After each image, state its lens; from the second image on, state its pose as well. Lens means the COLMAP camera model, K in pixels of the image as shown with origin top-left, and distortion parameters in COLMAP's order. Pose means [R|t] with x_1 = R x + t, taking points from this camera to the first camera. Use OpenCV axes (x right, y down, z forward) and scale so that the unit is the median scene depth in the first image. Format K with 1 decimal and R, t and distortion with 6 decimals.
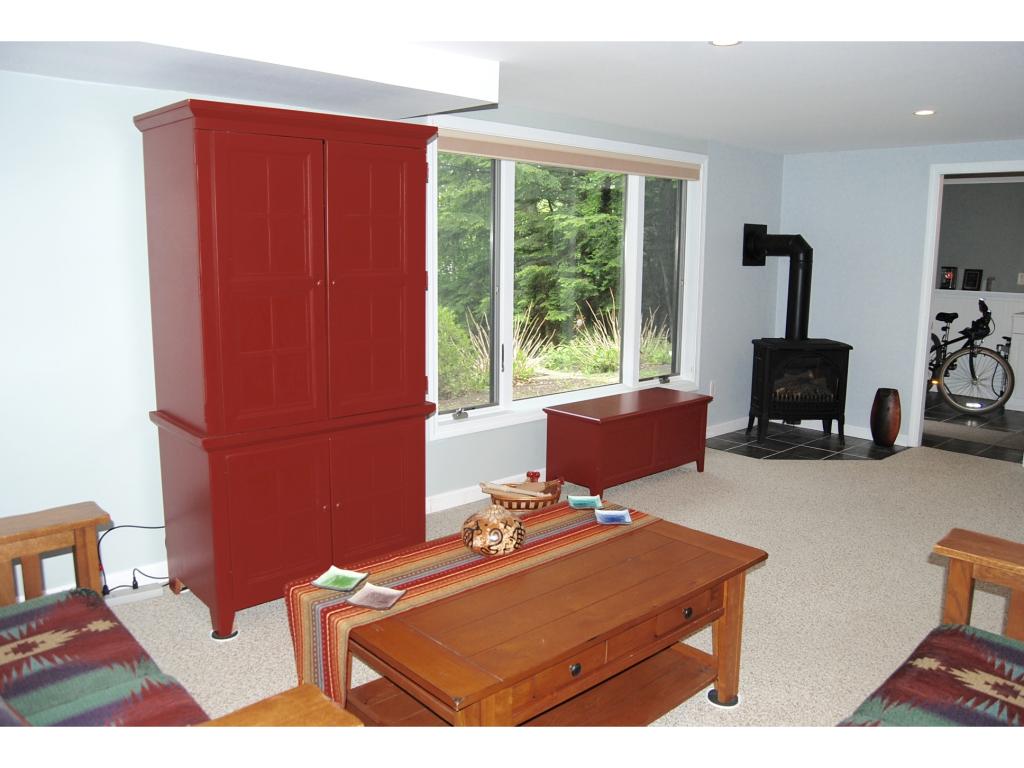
lens RADIAL K [[804.8, 0, 505.5], [0, 804.8, 383.8], [0, 0, 1]] dist [-0.086015, 0.025678]
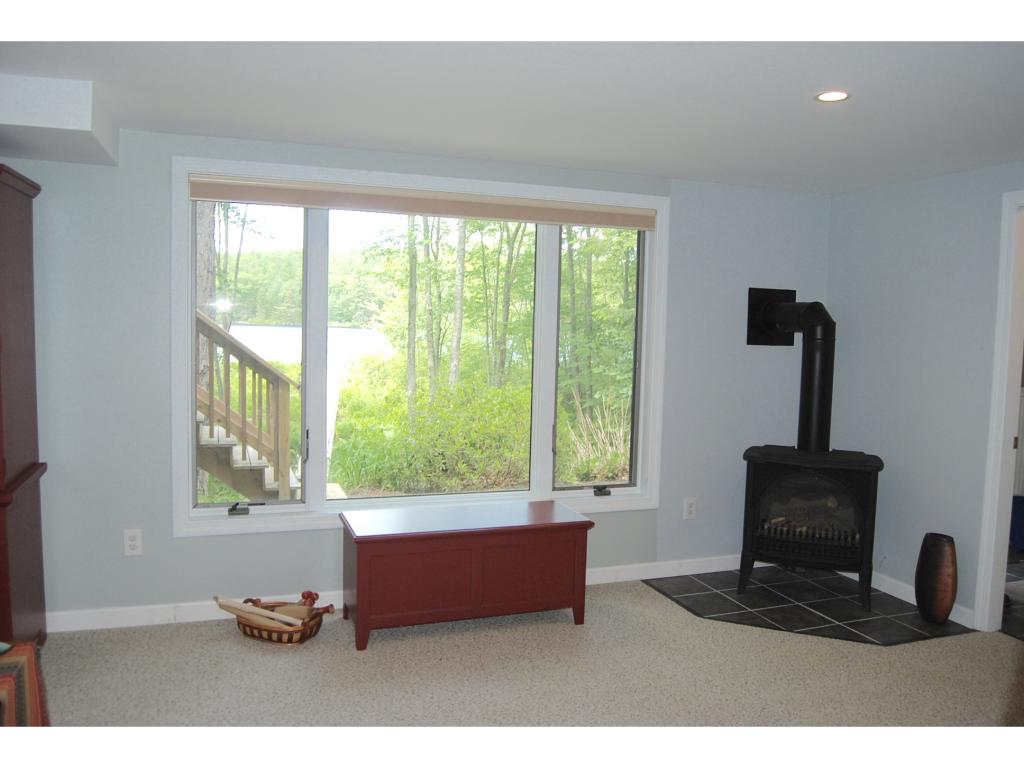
lens RADIAL K [[804.8, 0, 516.4], [0, 804.8, 382.1], [0, 0, 1]] dist [-0.086015, 0.025678]
pose [[0.926700, 0.042339, -0.373410, 0.390195], [-0.079441, 0.993249, -0.084533, -0.035660], [0.367310, 0.108001, 0.923807, 0.253089]]
